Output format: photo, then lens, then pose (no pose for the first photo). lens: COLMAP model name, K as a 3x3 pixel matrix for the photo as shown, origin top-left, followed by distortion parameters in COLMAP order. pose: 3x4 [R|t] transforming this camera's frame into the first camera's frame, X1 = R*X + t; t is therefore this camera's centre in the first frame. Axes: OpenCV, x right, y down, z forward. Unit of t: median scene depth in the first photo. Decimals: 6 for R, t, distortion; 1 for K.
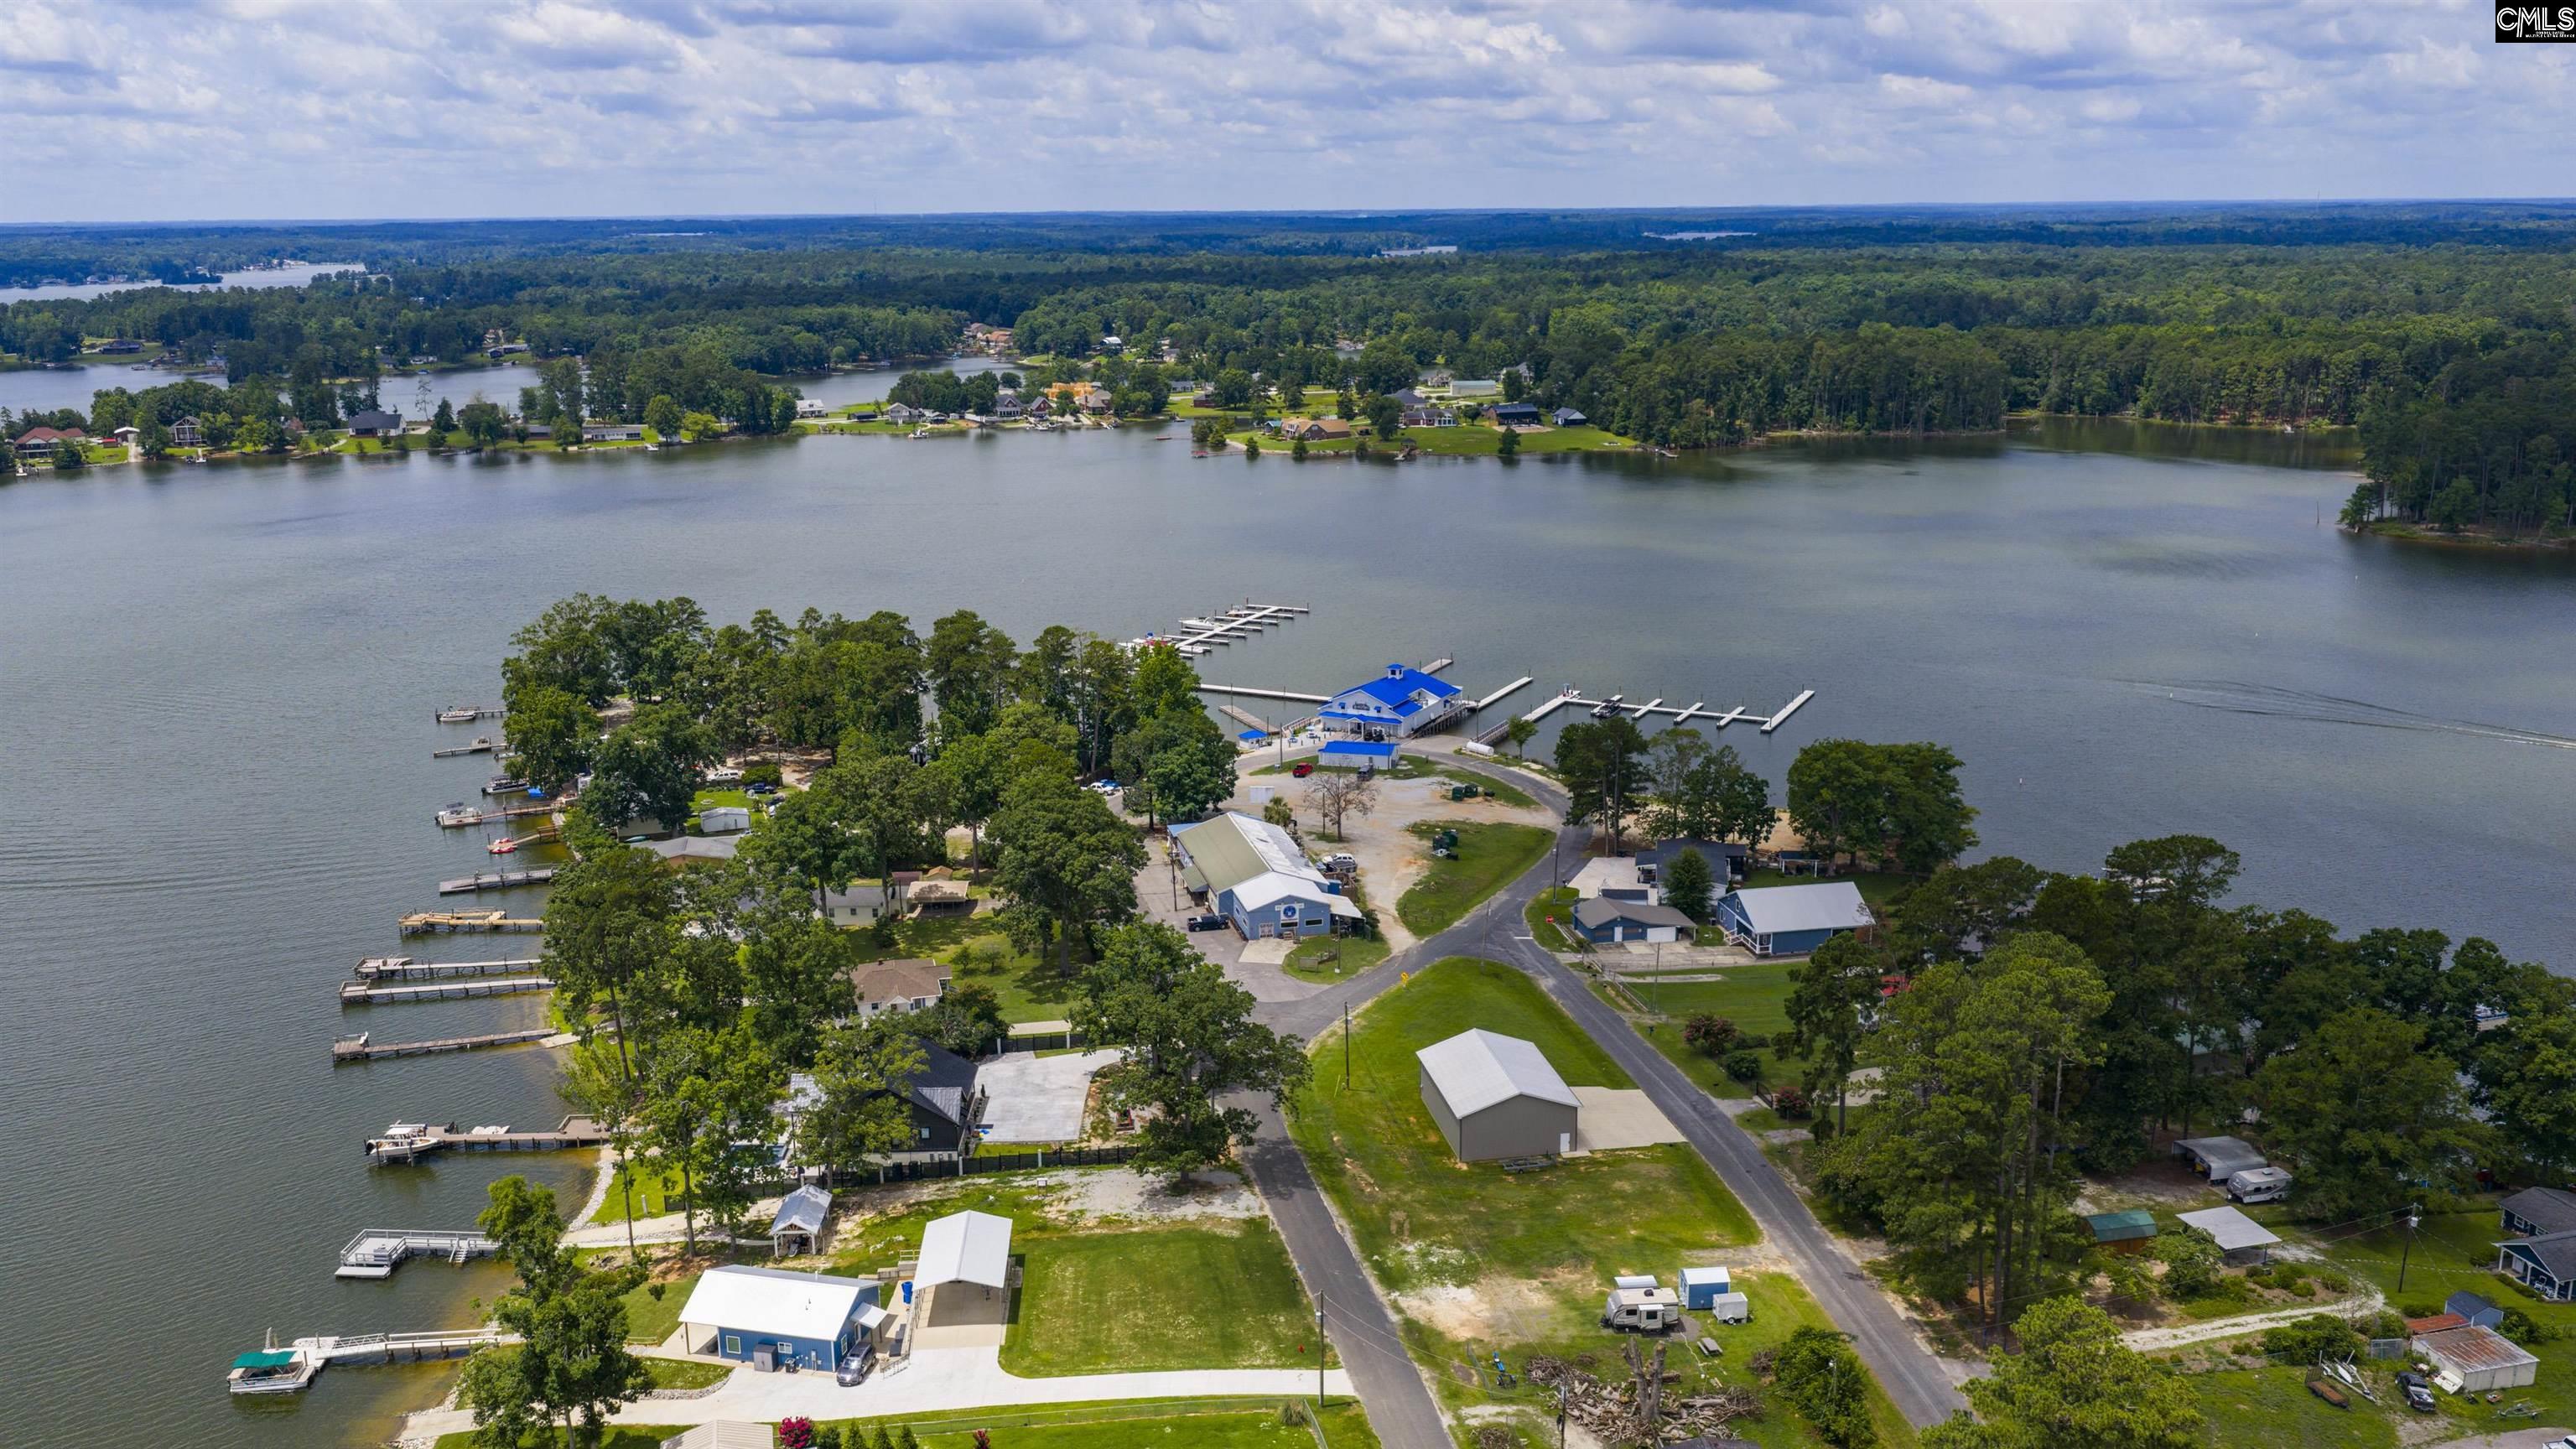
lens RADIAL K [[2118.9, 0, 1281.5], [0, 2118.9, 717.7], [0, 0, 1]] dist [0.027804, -0.058091]
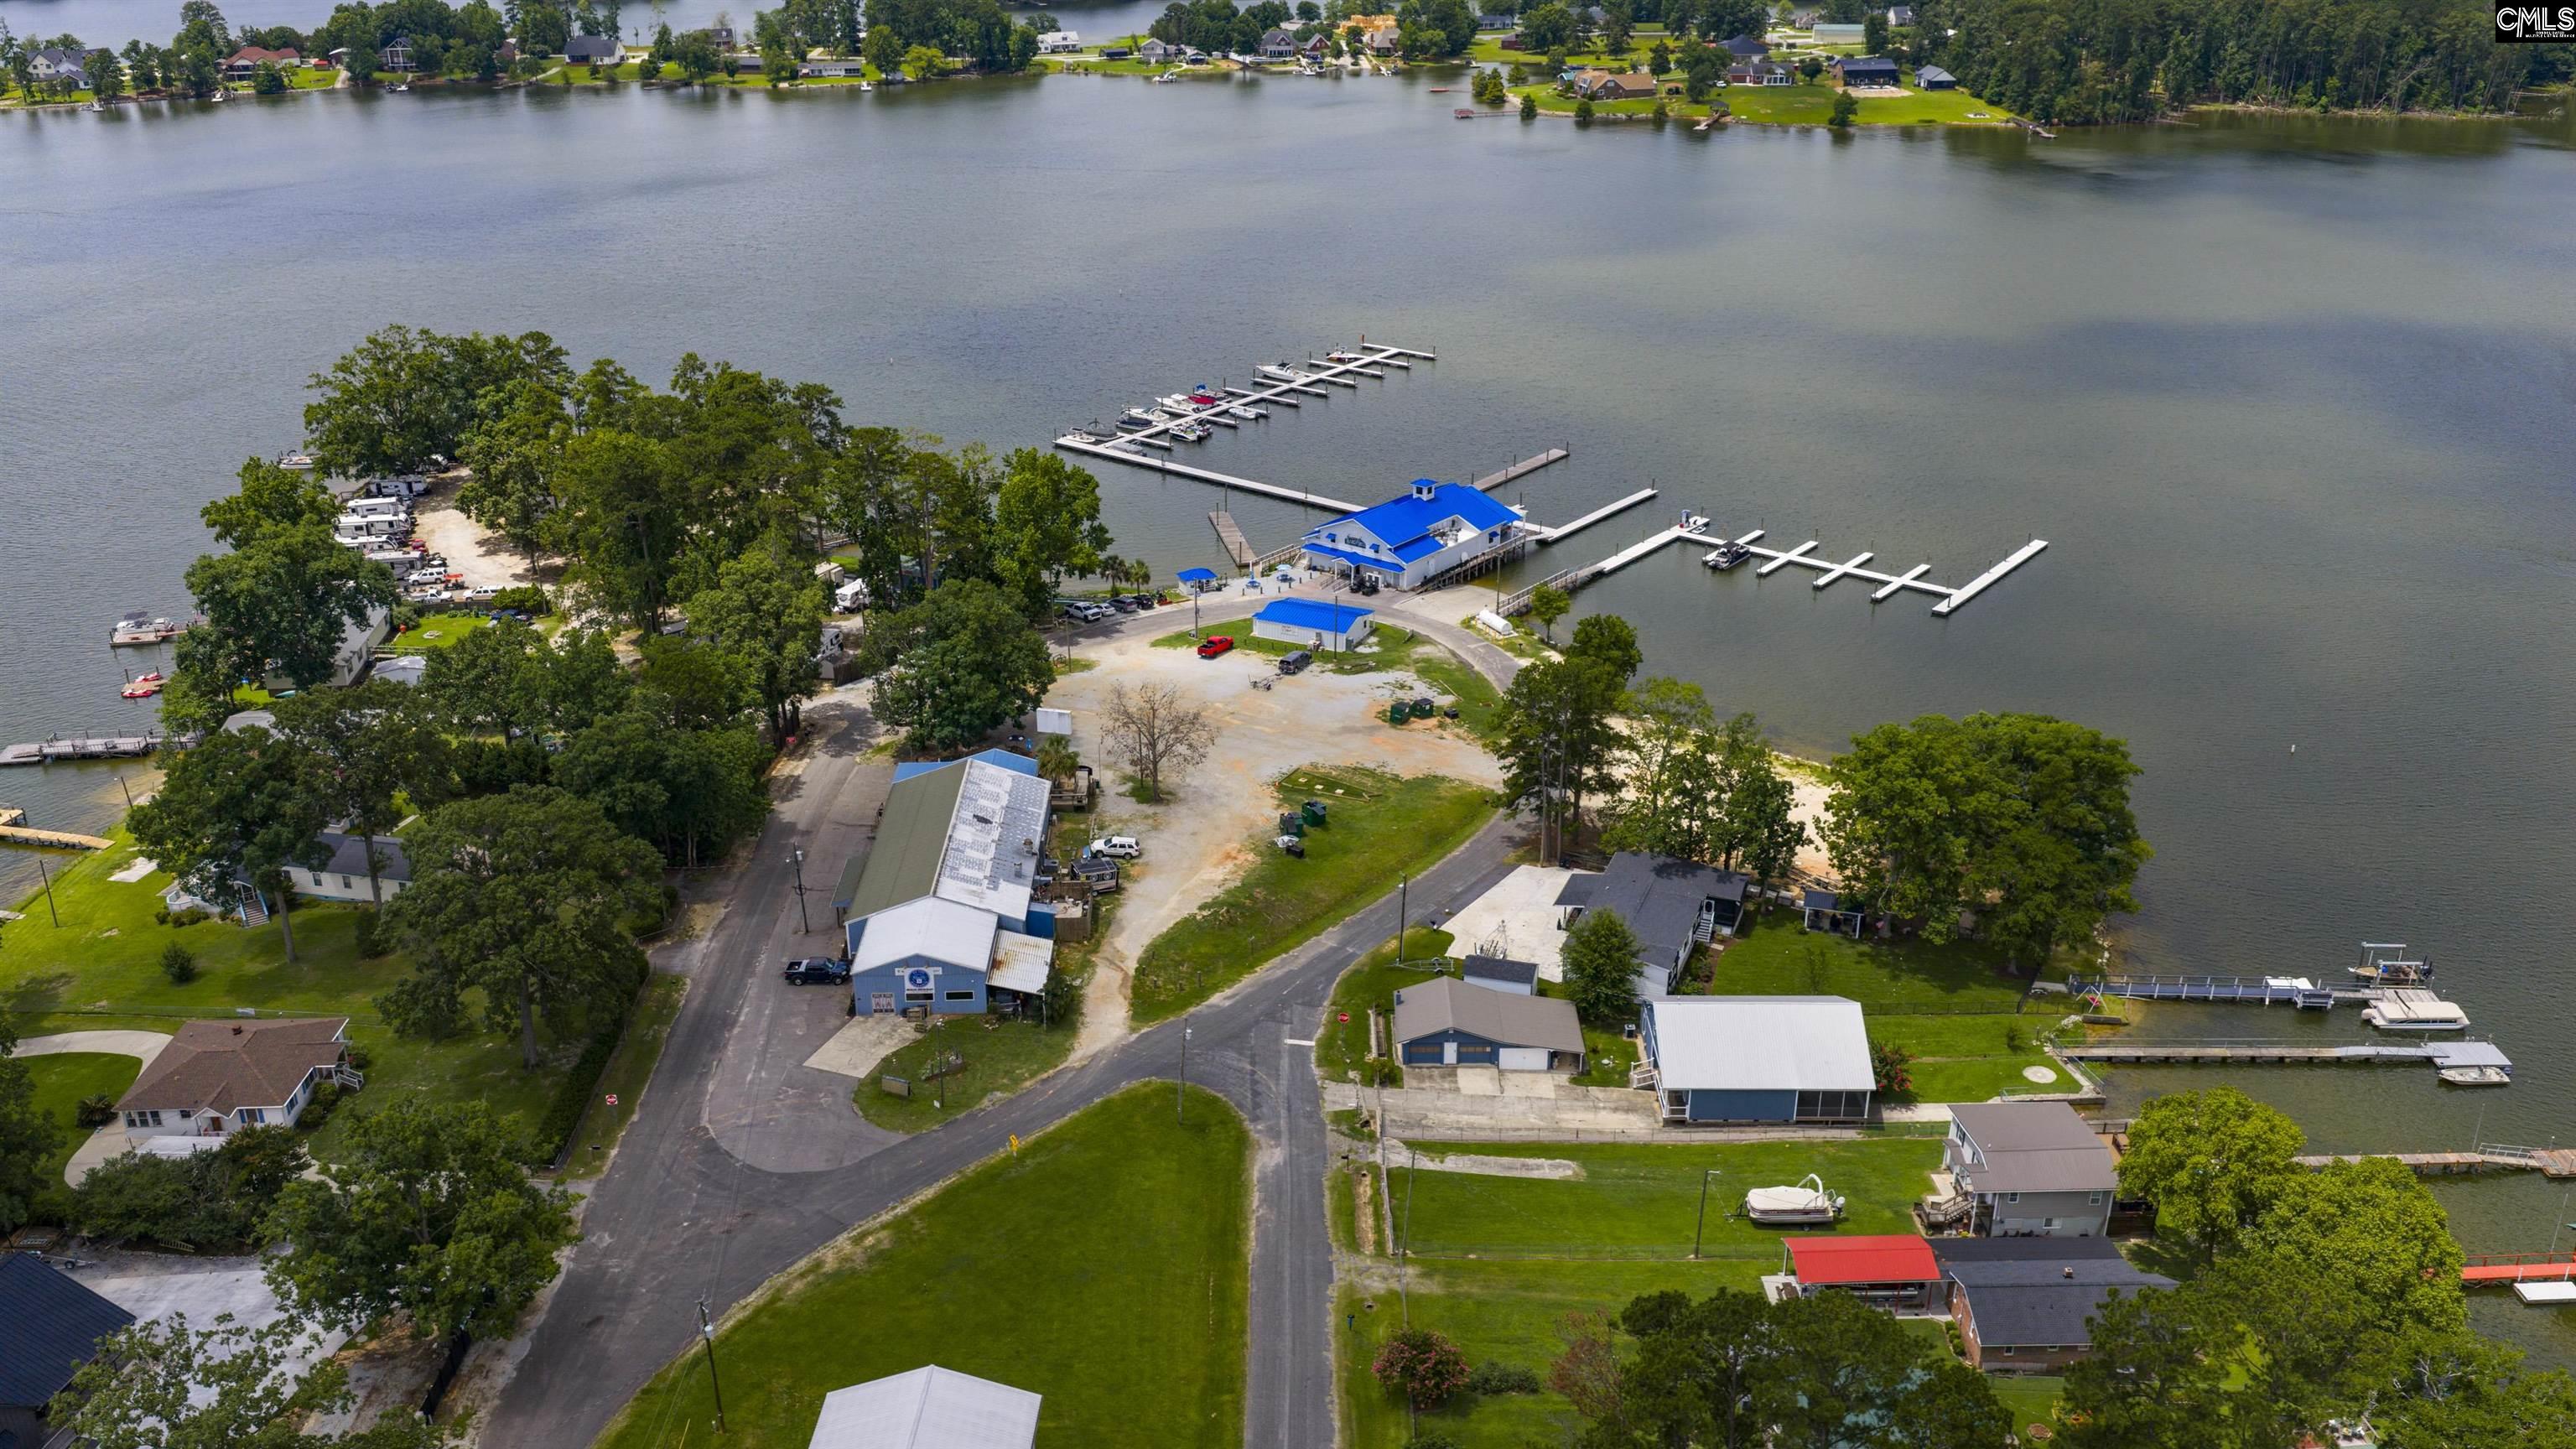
lens RADIAL K [[2118.9, 0, 1287.7], [0, 2118.9, 726.1], [0, 0, 1]] dist [0.027804, -0.058091]
pose [[0.978305, 0.084968, -0.188945, 0.070412], [-0.050813, 0.982578, 0.178768, -0.031994], [0.200843, -0.165289, 0.965579, 0.129398]]
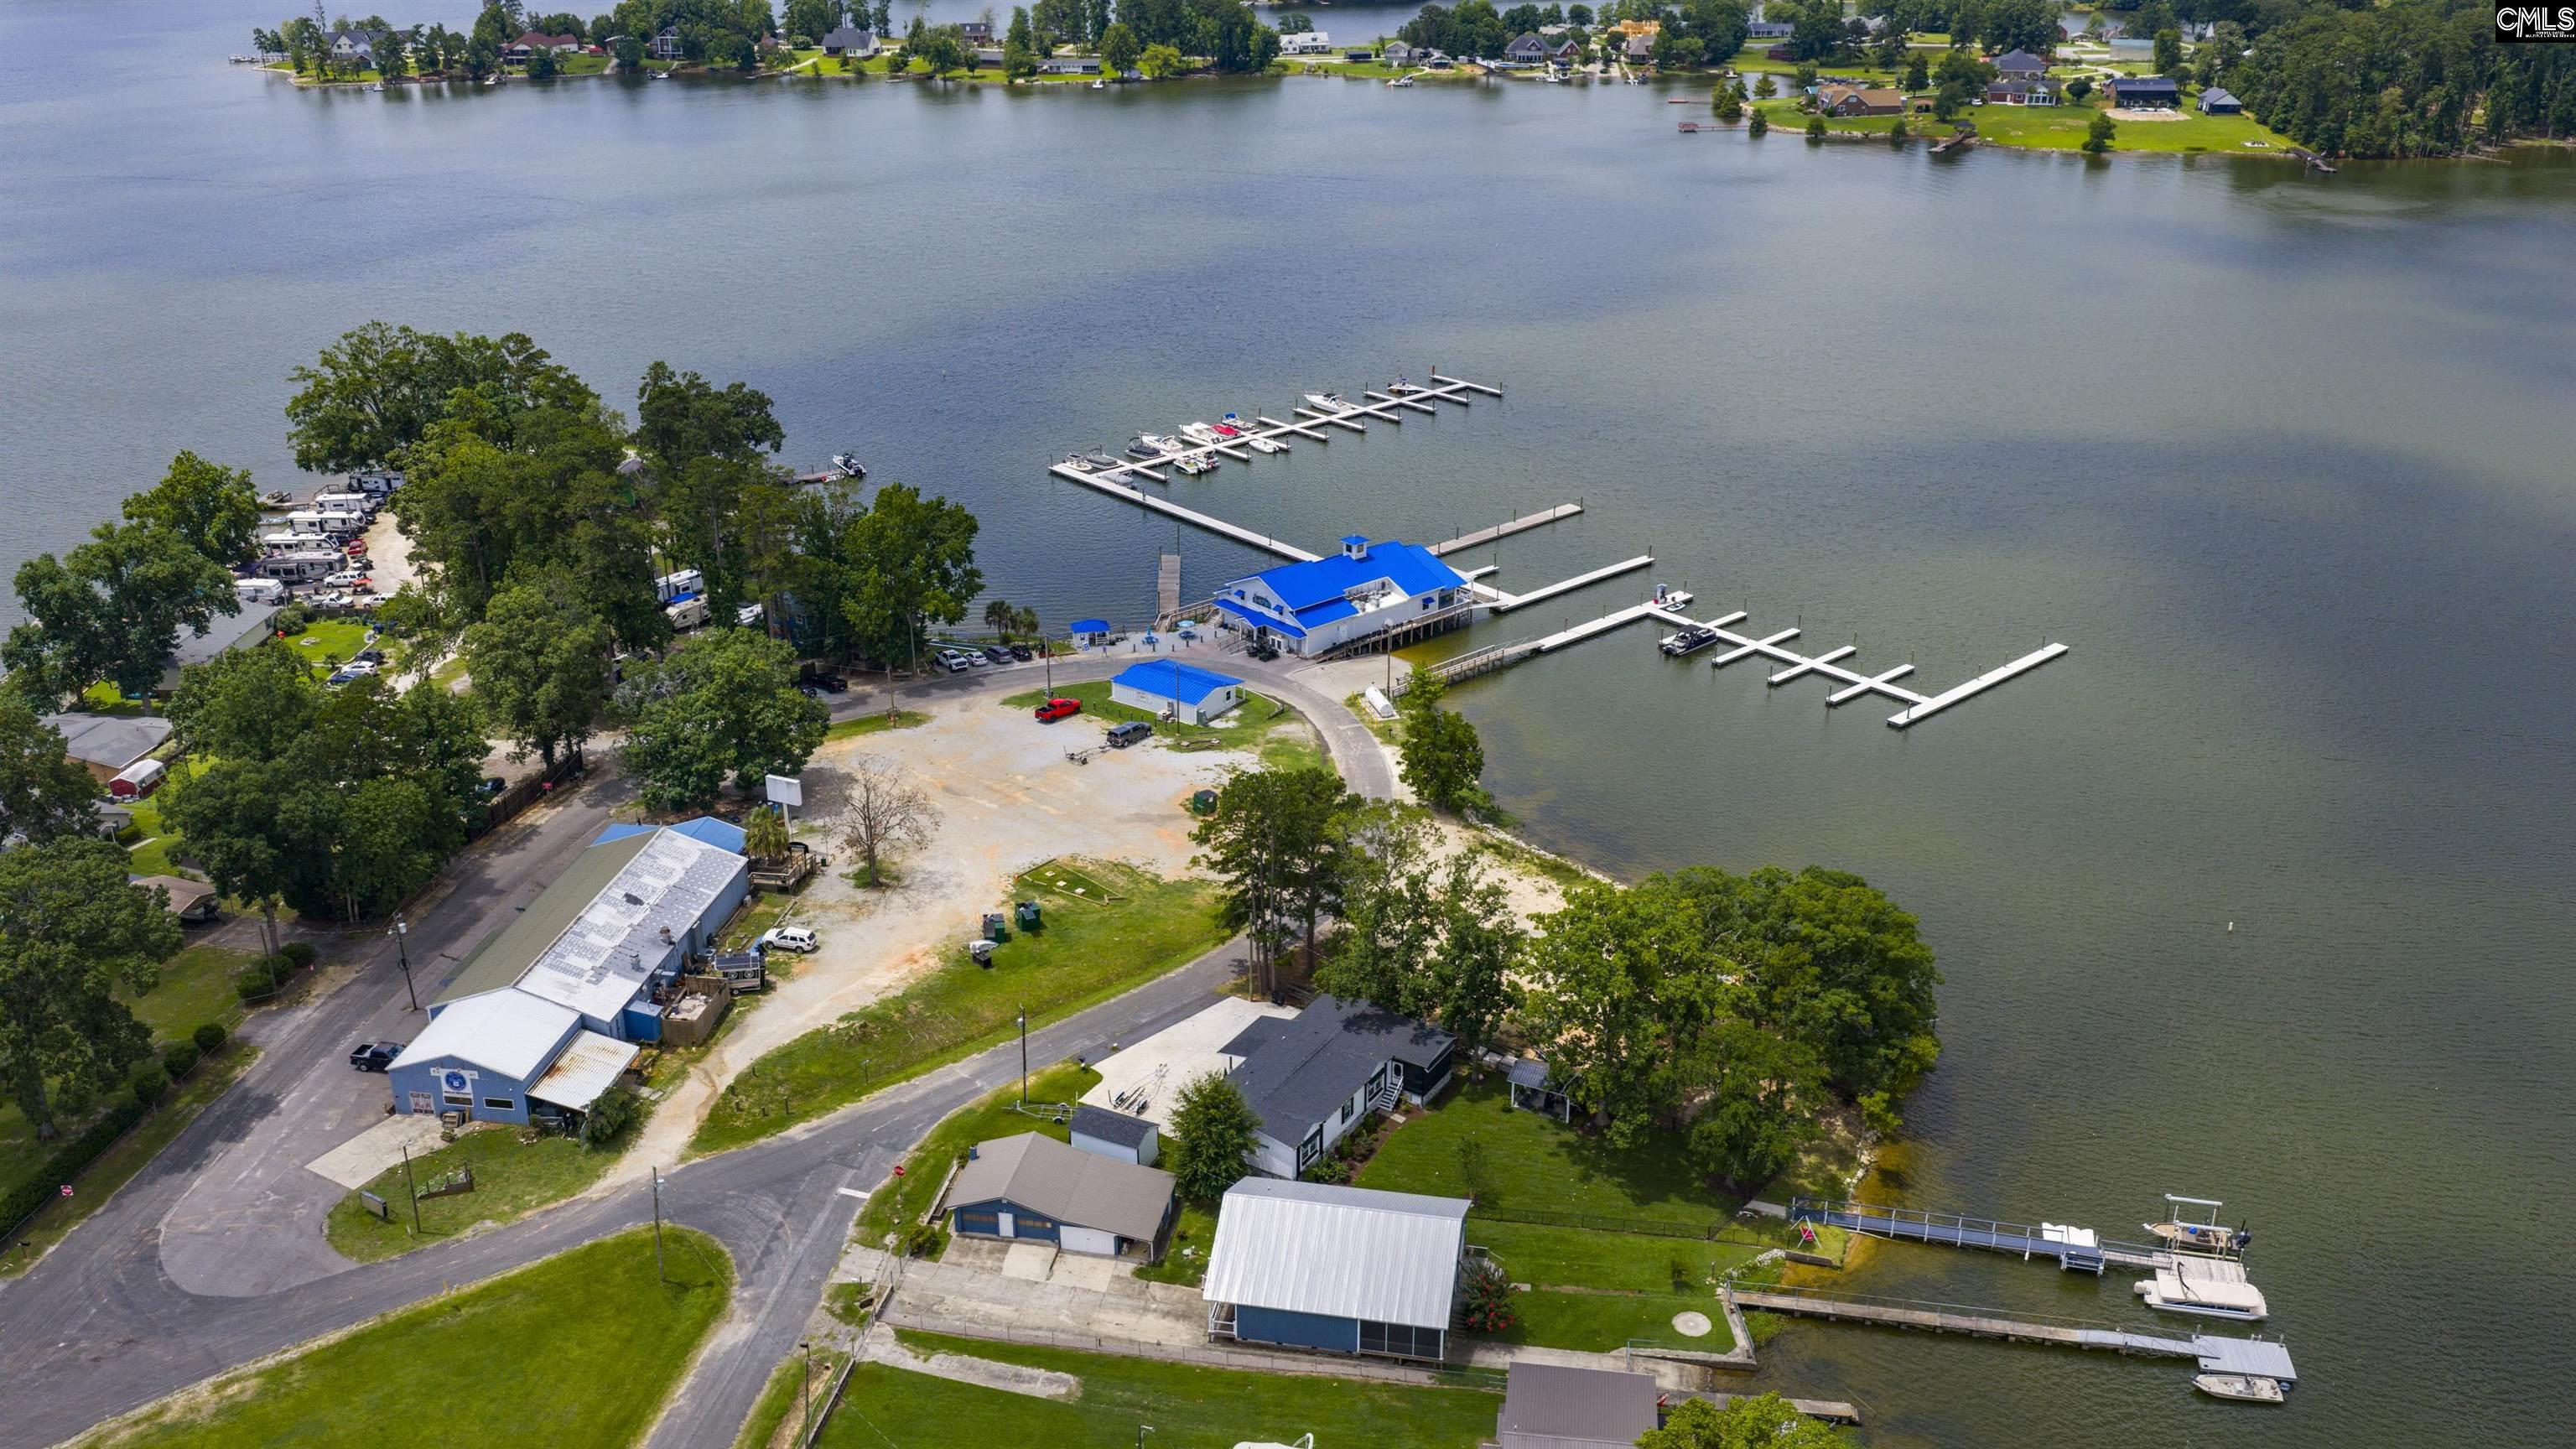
lens RADIAL K [[2118.9, 0, 1292.8], [0, 2118.9, 723.8], [0, 0, 1]] dist [0.027804, -0.058091]
pose [[0.928085, 0.151812, -0.340016, 0.124920], [-0.090173, 0.977569, 0.190338, -0.042584], [0.361285, -0.145990, 0.920956, 0.172989]]
